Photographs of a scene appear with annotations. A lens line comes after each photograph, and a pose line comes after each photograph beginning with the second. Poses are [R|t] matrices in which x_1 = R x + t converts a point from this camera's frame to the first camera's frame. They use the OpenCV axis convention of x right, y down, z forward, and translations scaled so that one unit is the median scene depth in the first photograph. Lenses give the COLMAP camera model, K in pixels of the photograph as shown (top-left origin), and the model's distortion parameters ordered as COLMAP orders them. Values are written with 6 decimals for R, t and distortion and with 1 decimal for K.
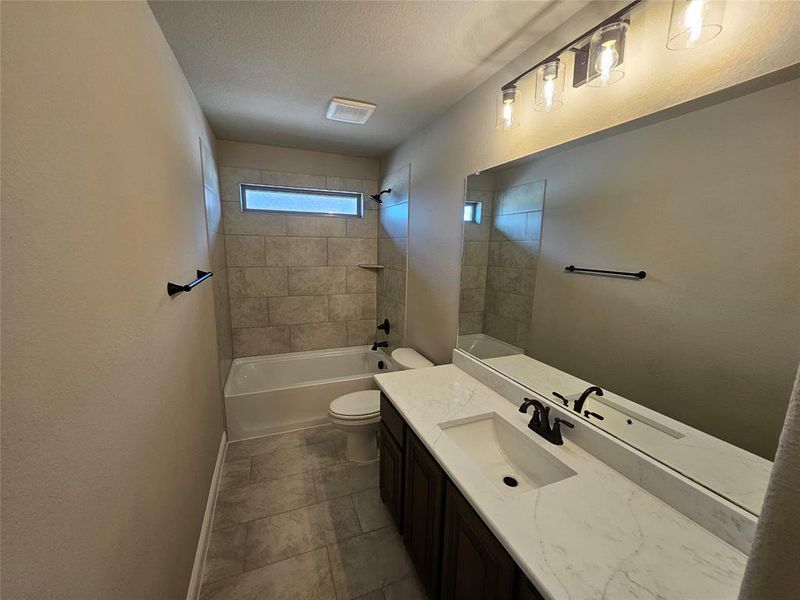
lens RADIAL K [[314.7, 0, 394.6], [0, 314.7, 307.8], [0, 0, 1]] dist [-0.003182, -0.000457]
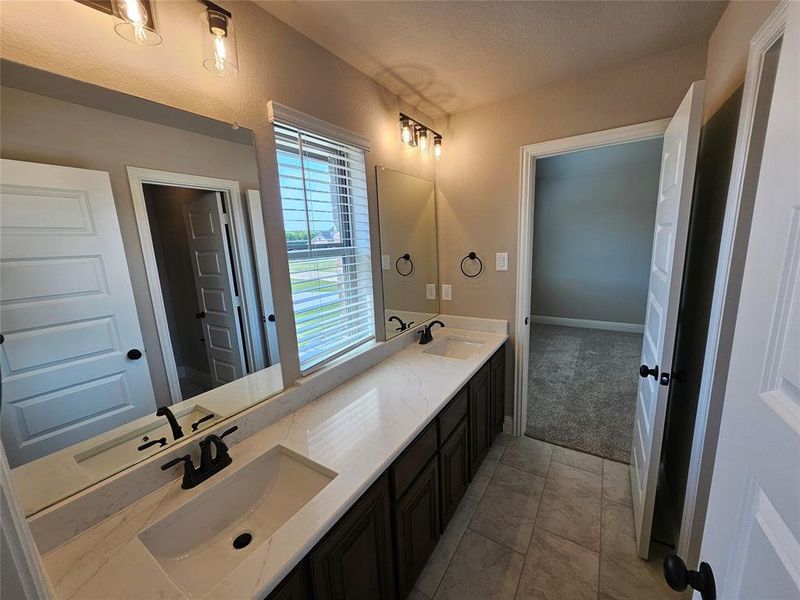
lens RADIAL K [[314.7, 0, 395.2], [0, 314.7, 297.0], [0, 0, 1]] dist [-0.003182, -0.000457]
pose [[-0.563661, -0.144846, 0.813207, -0.391181], [0.170107, 0.943046, 0.285880, -0.173130], [-0.808300, 0.299472, -0.506919, 0.921001]]
